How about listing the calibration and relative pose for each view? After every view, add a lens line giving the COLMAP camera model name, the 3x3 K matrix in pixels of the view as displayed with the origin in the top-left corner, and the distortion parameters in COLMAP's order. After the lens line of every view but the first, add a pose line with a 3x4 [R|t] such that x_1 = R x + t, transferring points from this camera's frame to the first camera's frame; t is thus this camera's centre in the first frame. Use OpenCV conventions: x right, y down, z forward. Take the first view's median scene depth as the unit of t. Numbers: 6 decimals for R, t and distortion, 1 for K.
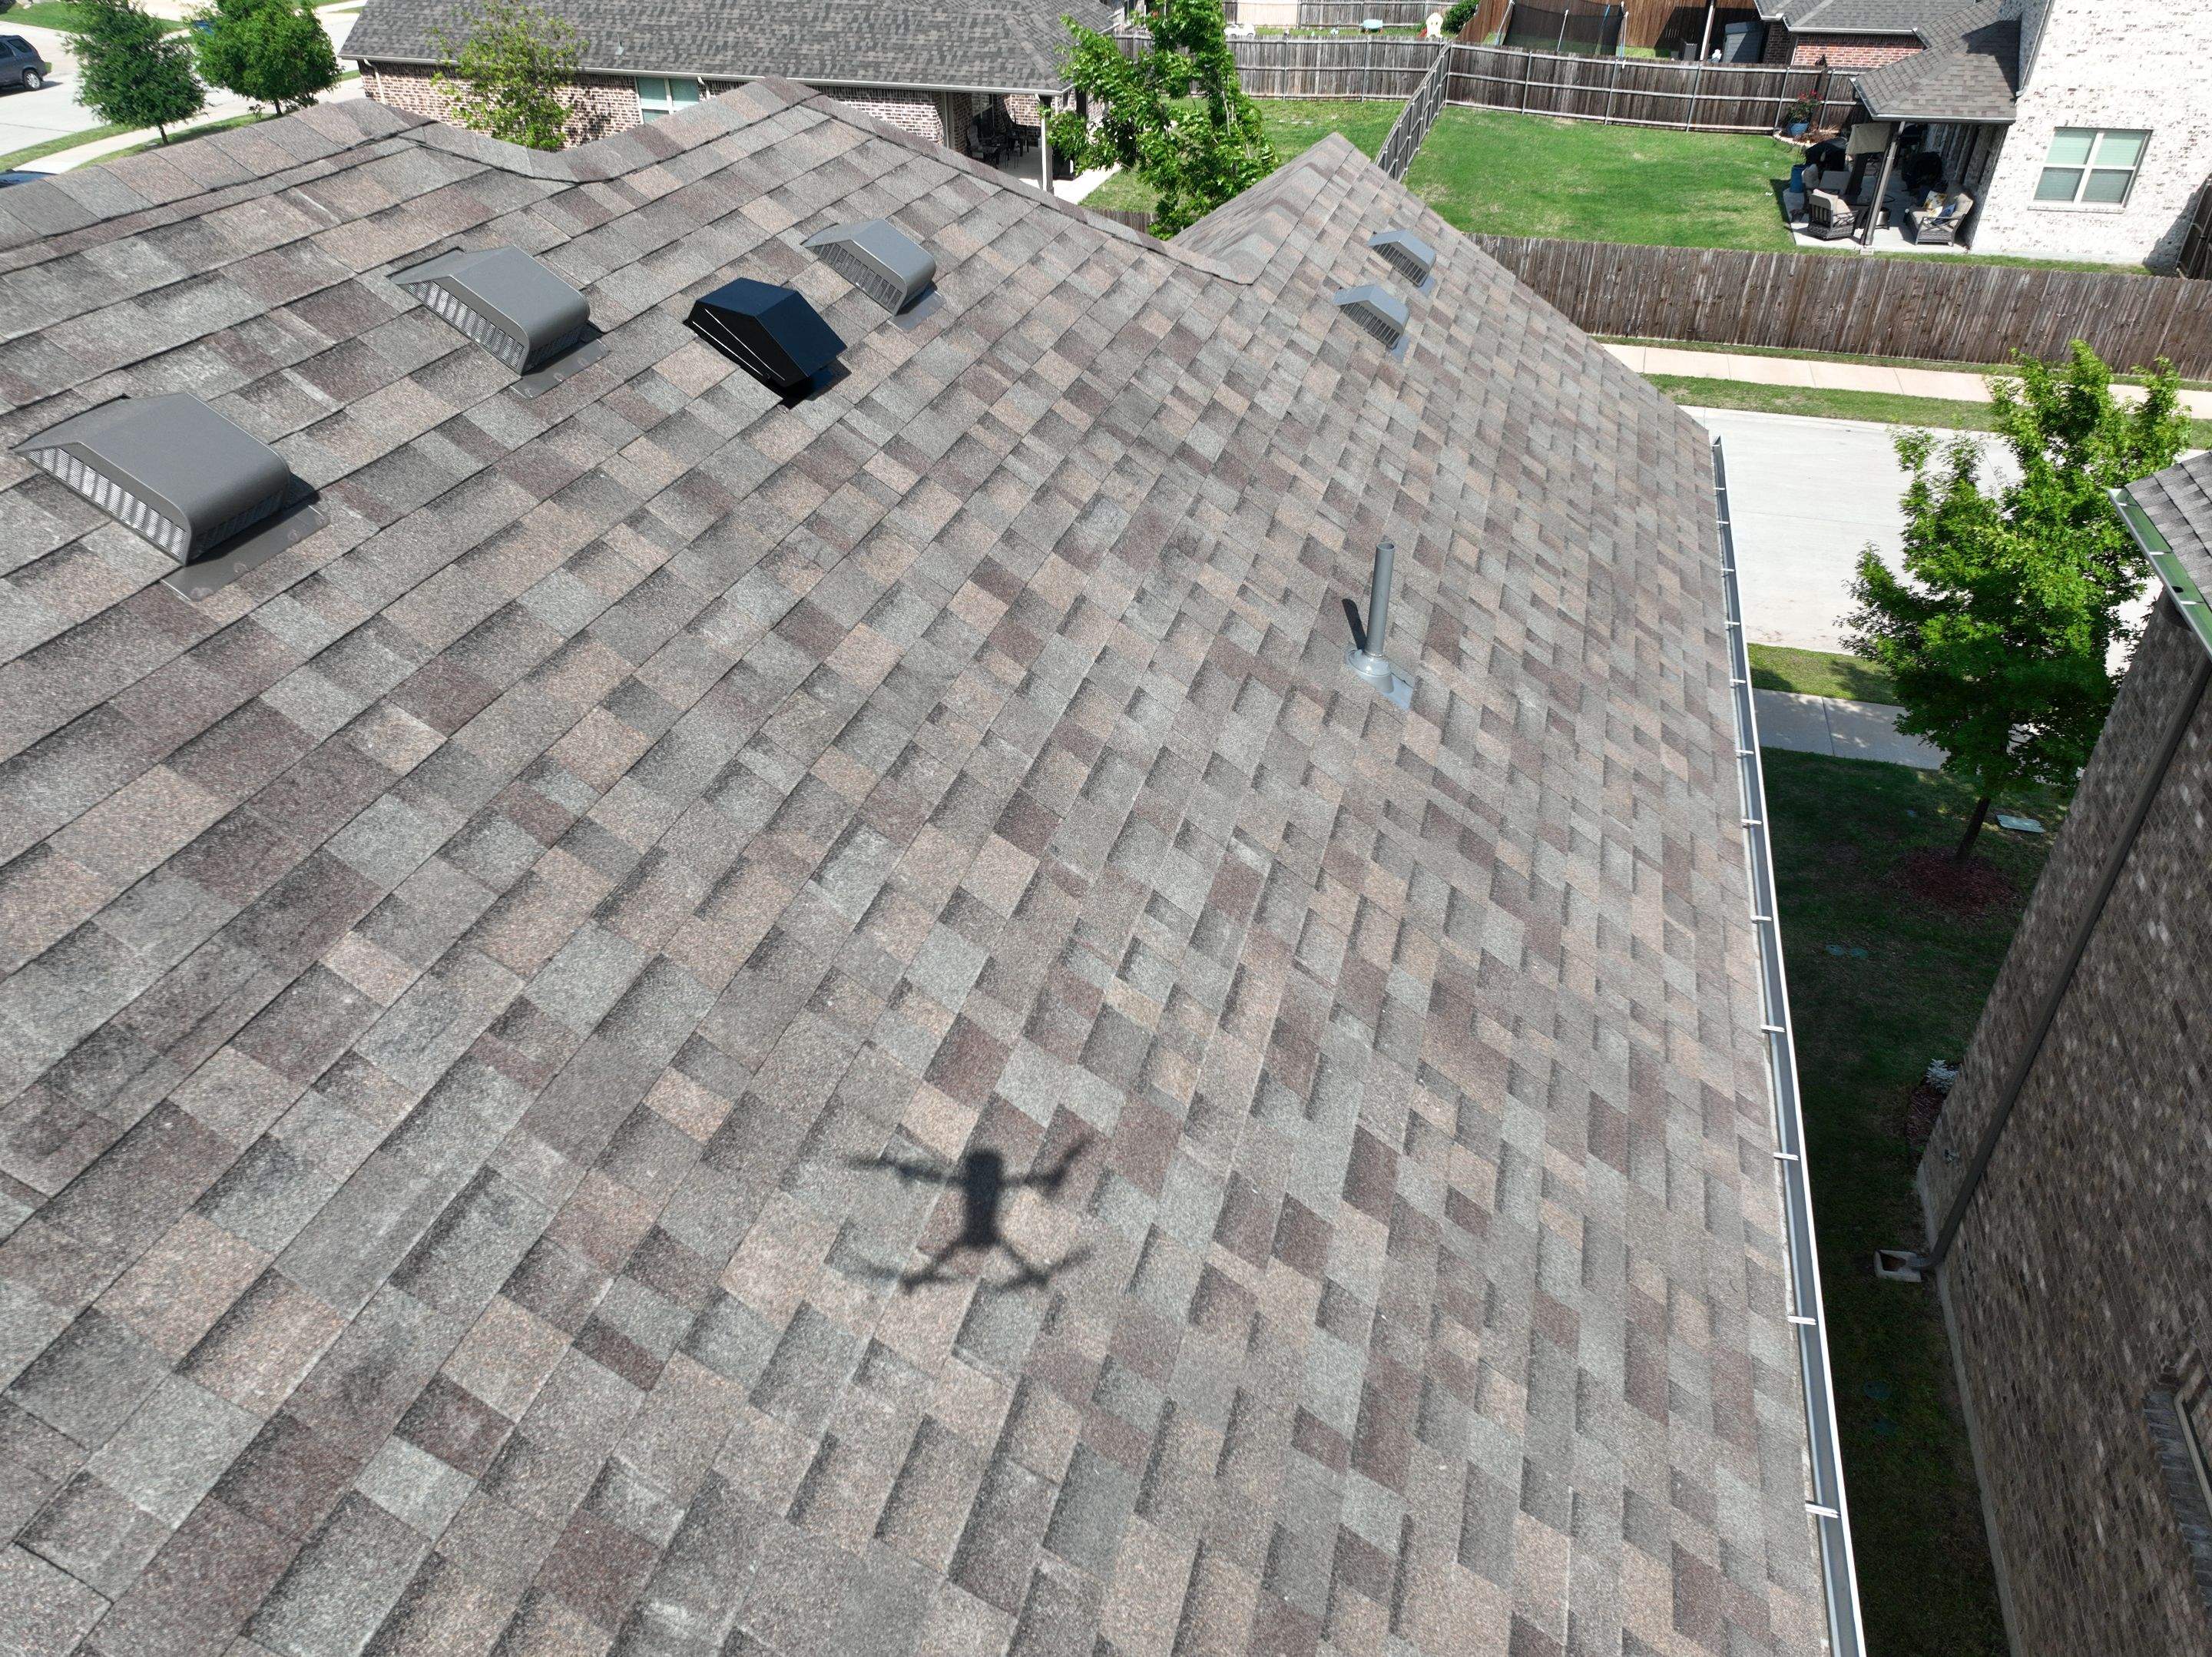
lens RADIAL K [[1548.5, 0, 1102.6], [0, 1548.5, 825.9], [0, 0, 1]] dist [-0.003380, 0.023623]
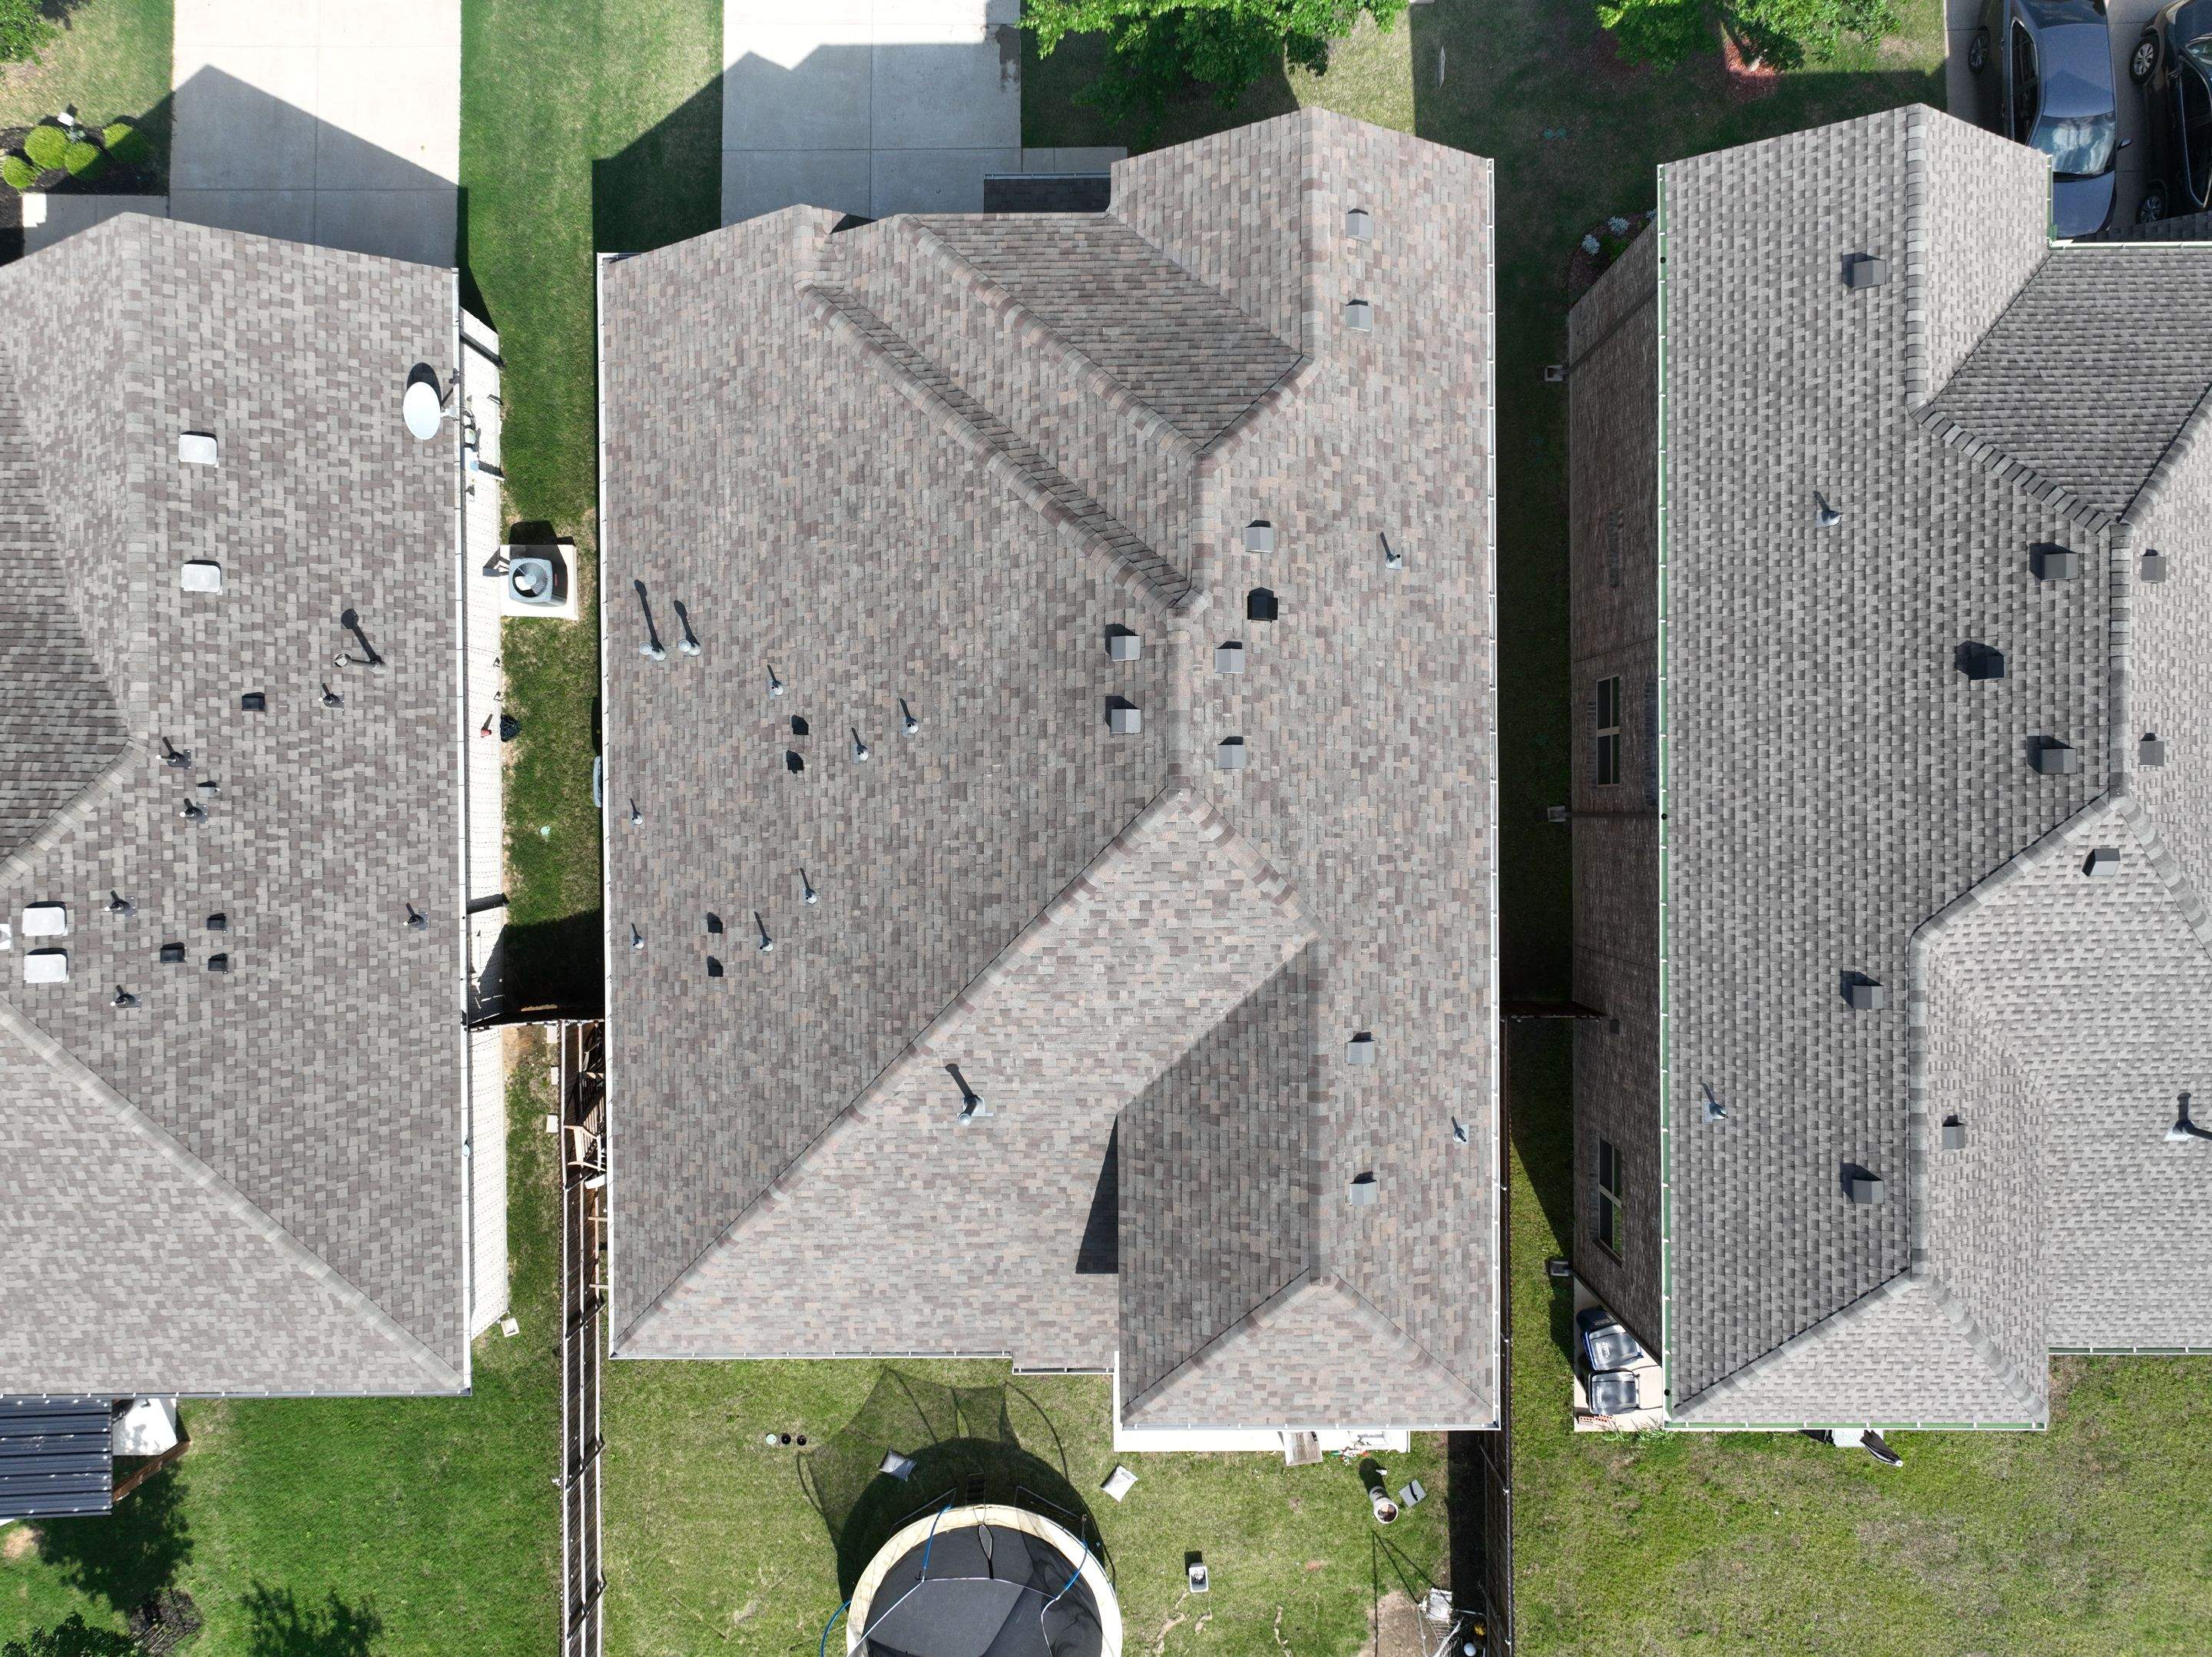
lens RADIAL K [[1548.5, 0, 1103.6], [0, 1548.5, 817.6], [0, 0, 1]] dist [-0.003380, 0.023623]
pose [[0.958458, -0.285103, -0.008583, -0.110413], [0.168282, 0.540922, 0.824066, -0.515594], [-0.230301, -0.791277, 0.566429, -0.249489]]
